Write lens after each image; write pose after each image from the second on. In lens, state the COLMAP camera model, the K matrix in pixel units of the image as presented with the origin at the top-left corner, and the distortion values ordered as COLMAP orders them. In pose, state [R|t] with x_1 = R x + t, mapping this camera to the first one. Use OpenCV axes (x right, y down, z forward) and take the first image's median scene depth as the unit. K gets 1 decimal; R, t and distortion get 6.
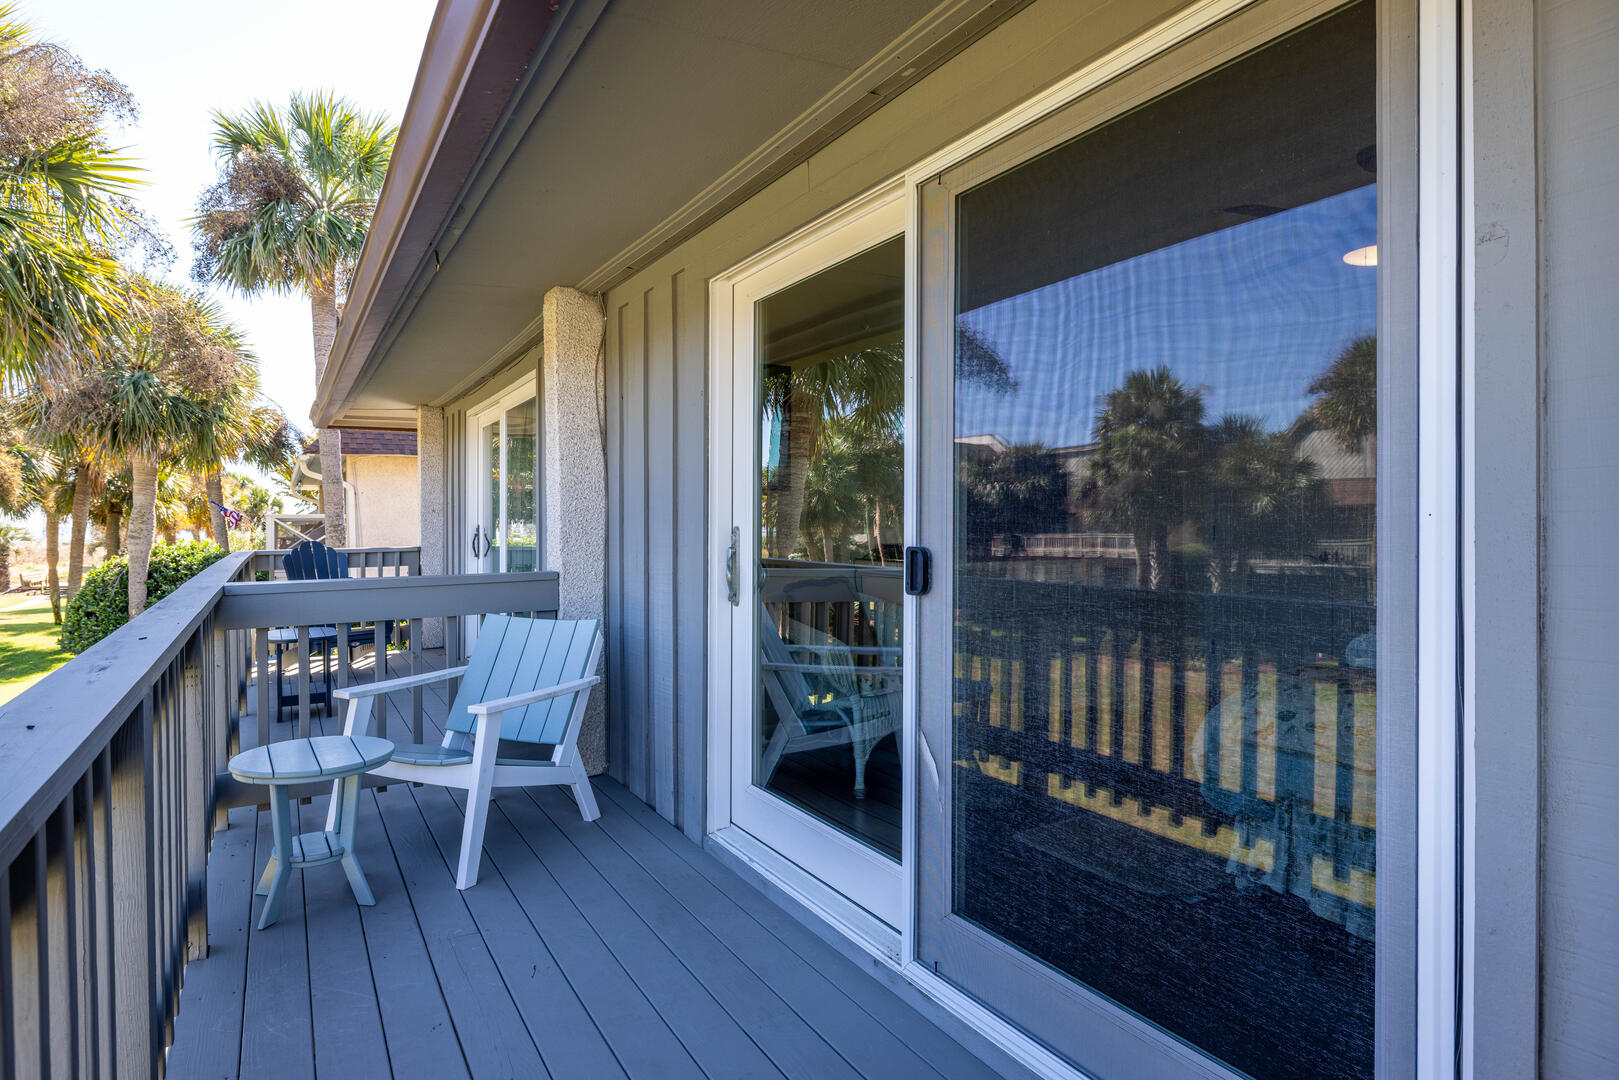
lens RADIAL K [[896.4, 0, 808.1], [0, 896.4, 539.9], [0, 0, 1]] dist [-0.008234, -0.001790]
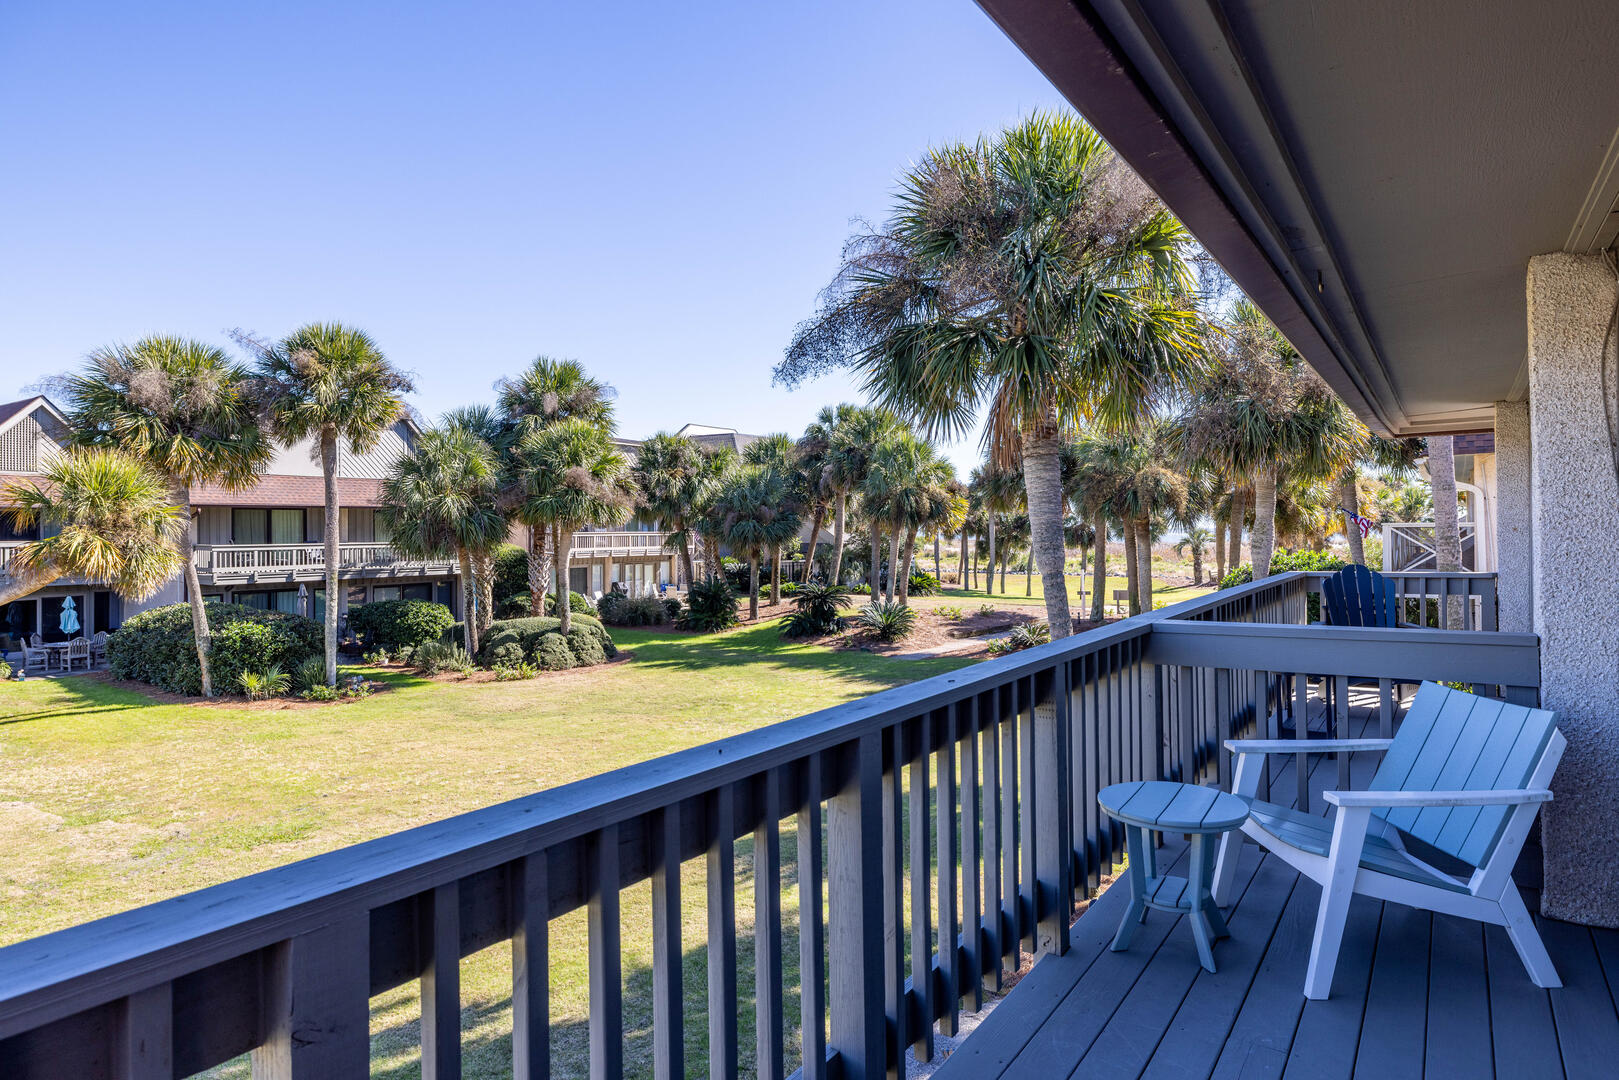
lens RADIAL K [[942.4, 0, 805.1], [0, 942.4, 537.4], [0, 0, 1]] dist [0.004711, 0.001089]
pose [[0.420740, 0.000351, -0.907181, 0.211095], [-0.003745, 0.999992, -0.001350, -0.050836], [0.907173, 0.003966, 0.420738, 0.131068]]
